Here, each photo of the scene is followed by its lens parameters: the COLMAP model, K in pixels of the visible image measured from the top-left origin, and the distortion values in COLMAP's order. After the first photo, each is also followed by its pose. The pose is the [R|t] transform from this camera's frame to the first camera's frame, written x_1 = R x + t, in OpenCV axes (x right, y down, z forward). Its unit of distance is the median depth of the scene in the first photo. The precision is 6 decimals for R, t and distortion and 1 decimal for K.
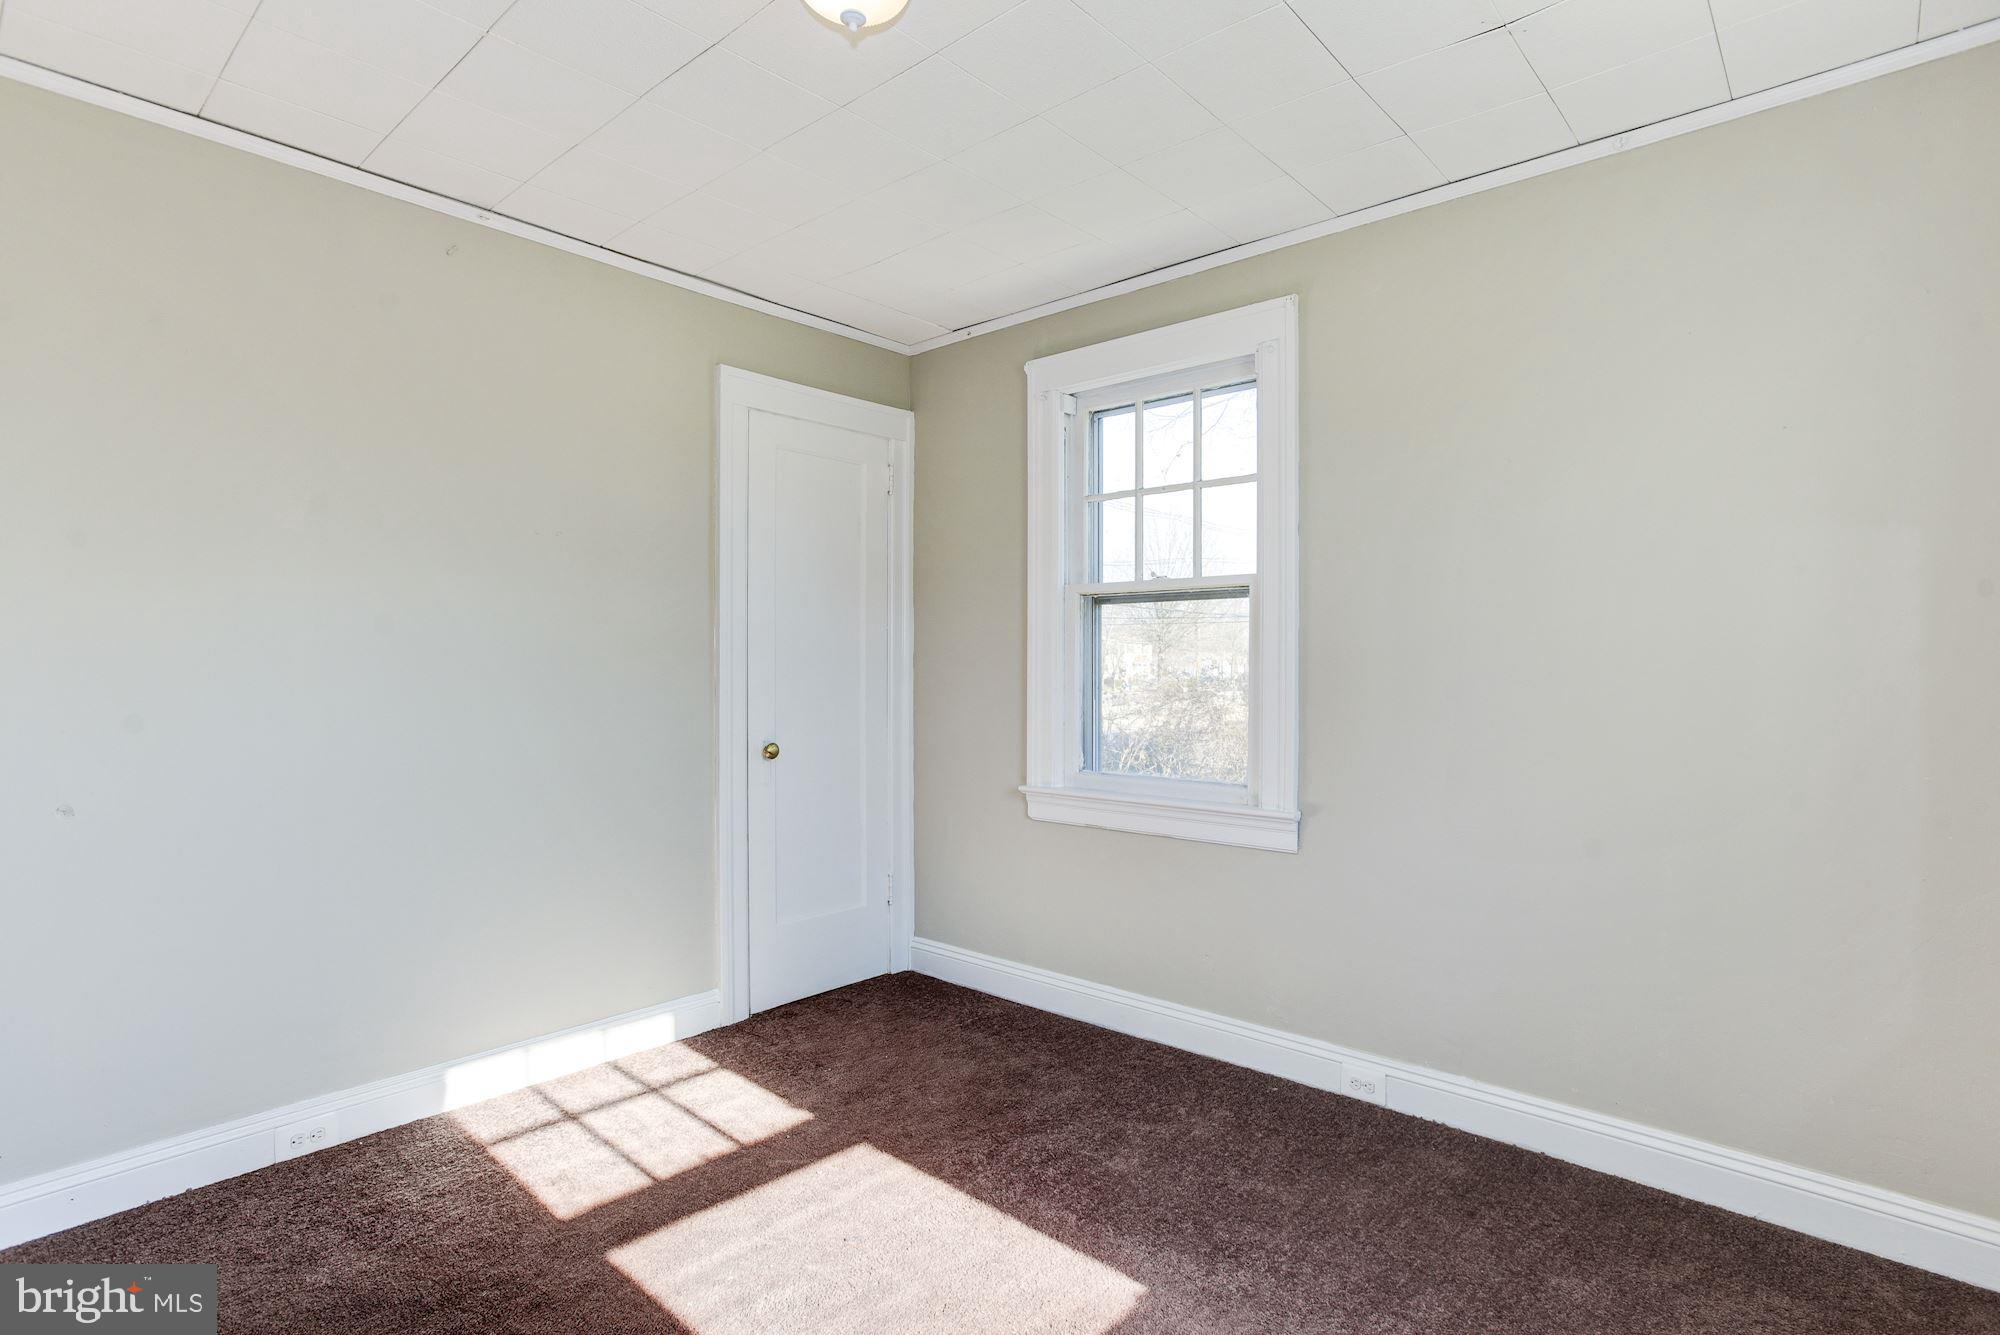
lens RADIAL K [[981.5, 0, 1002.8], [0, 981.5, 652.6], [0, 0, 1]] dist [-0.063942, 0.035515]
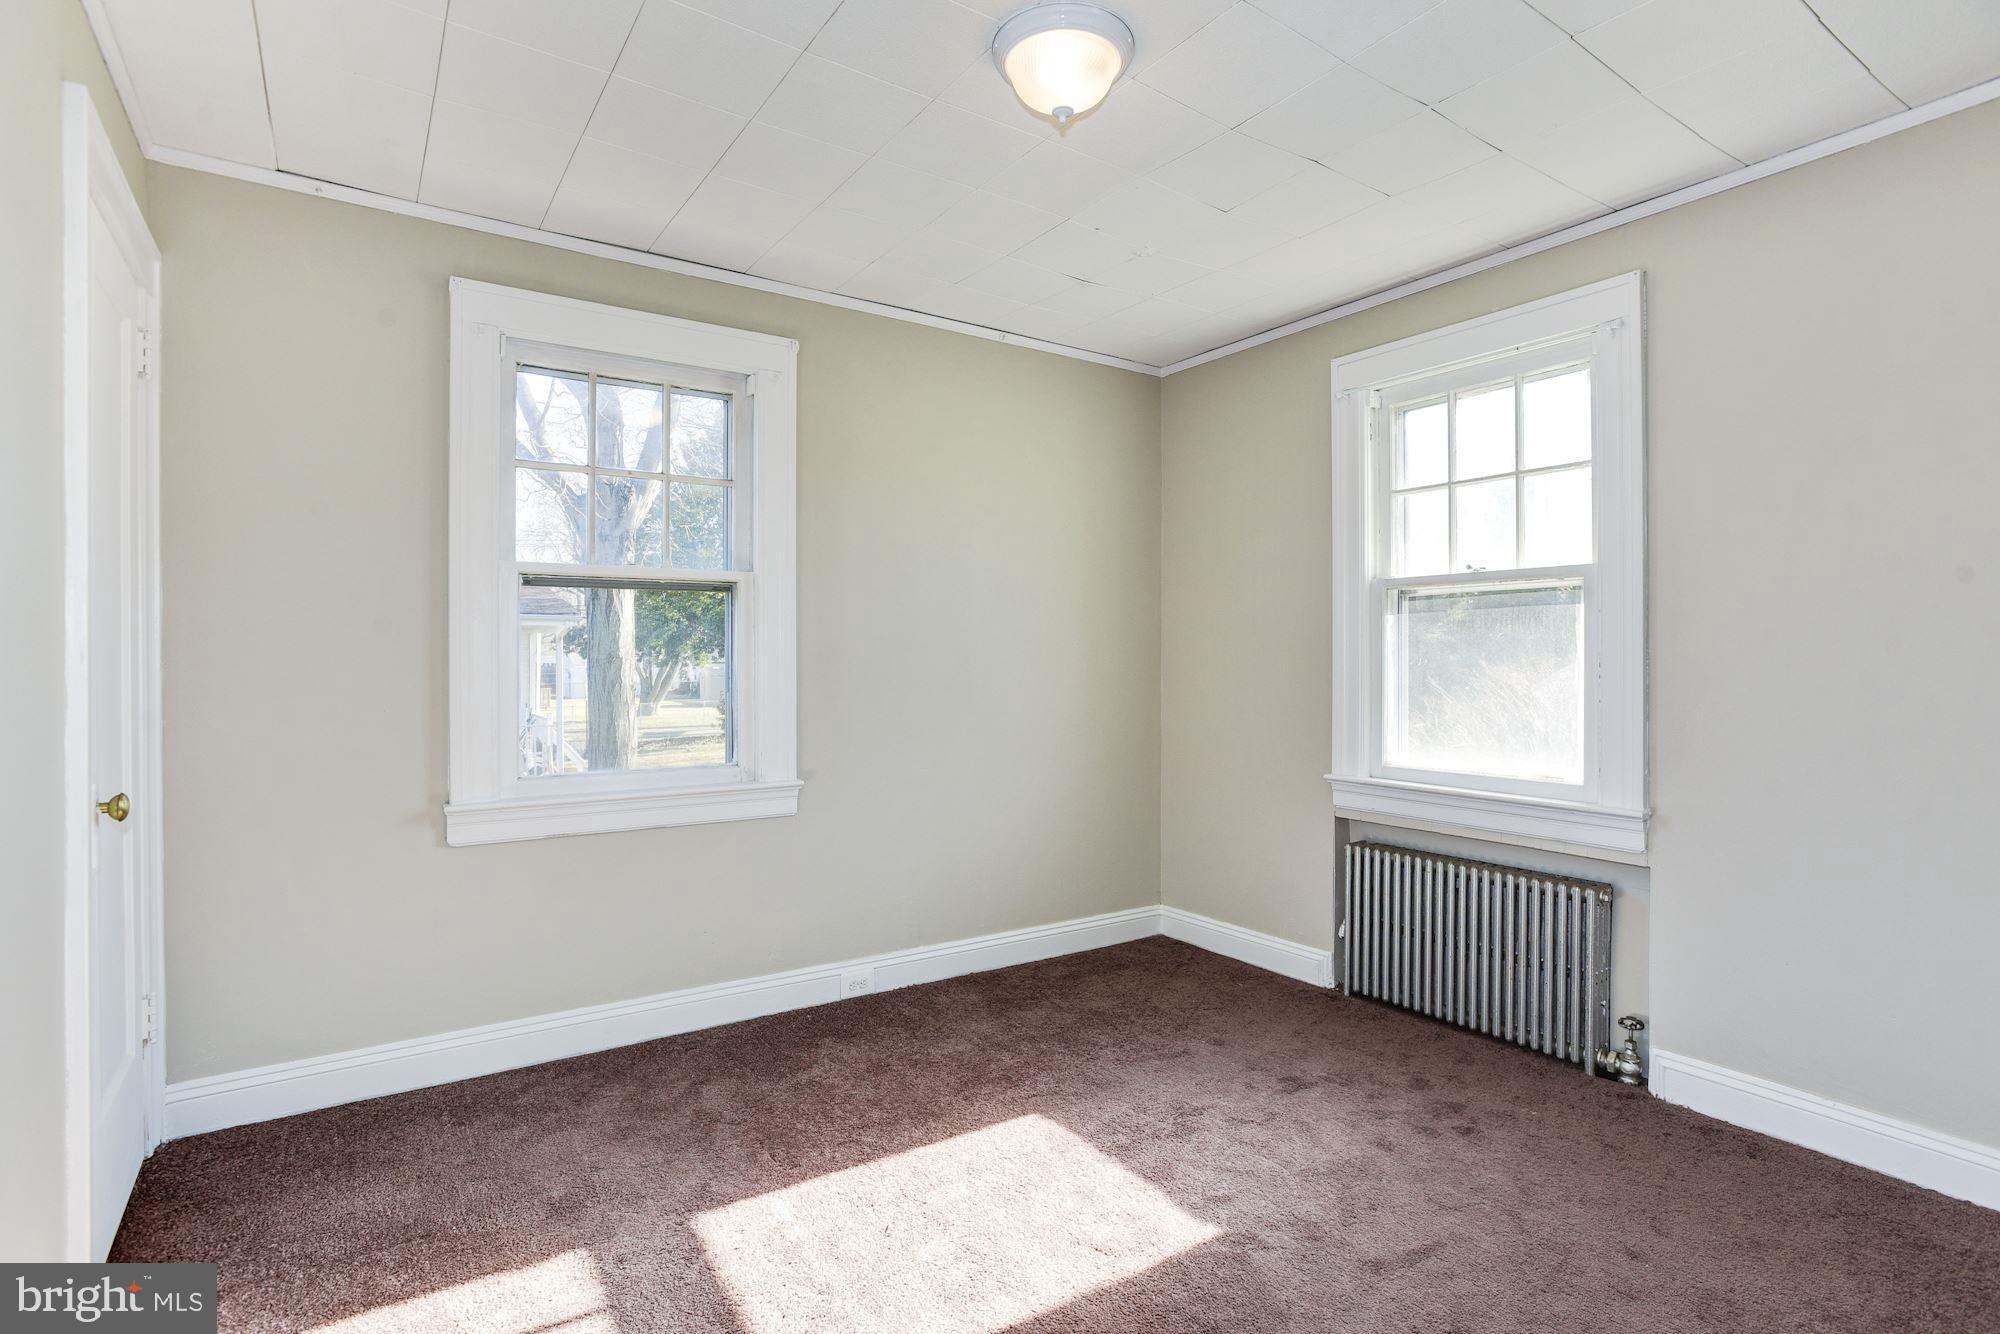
lens RADIAL K [[989.0, 0, 1013.5], [0, 989.0, 636.1], [0, 0, 1]] dist [-0.053418, 0.025351]
pose [[0.259977, 0.017218, 0.965461, -0.770441], [-0.009569, 0.999838, -0.015254, 0.006593], [-0.965567, -0.005273, 0.260100, 0.434229]]
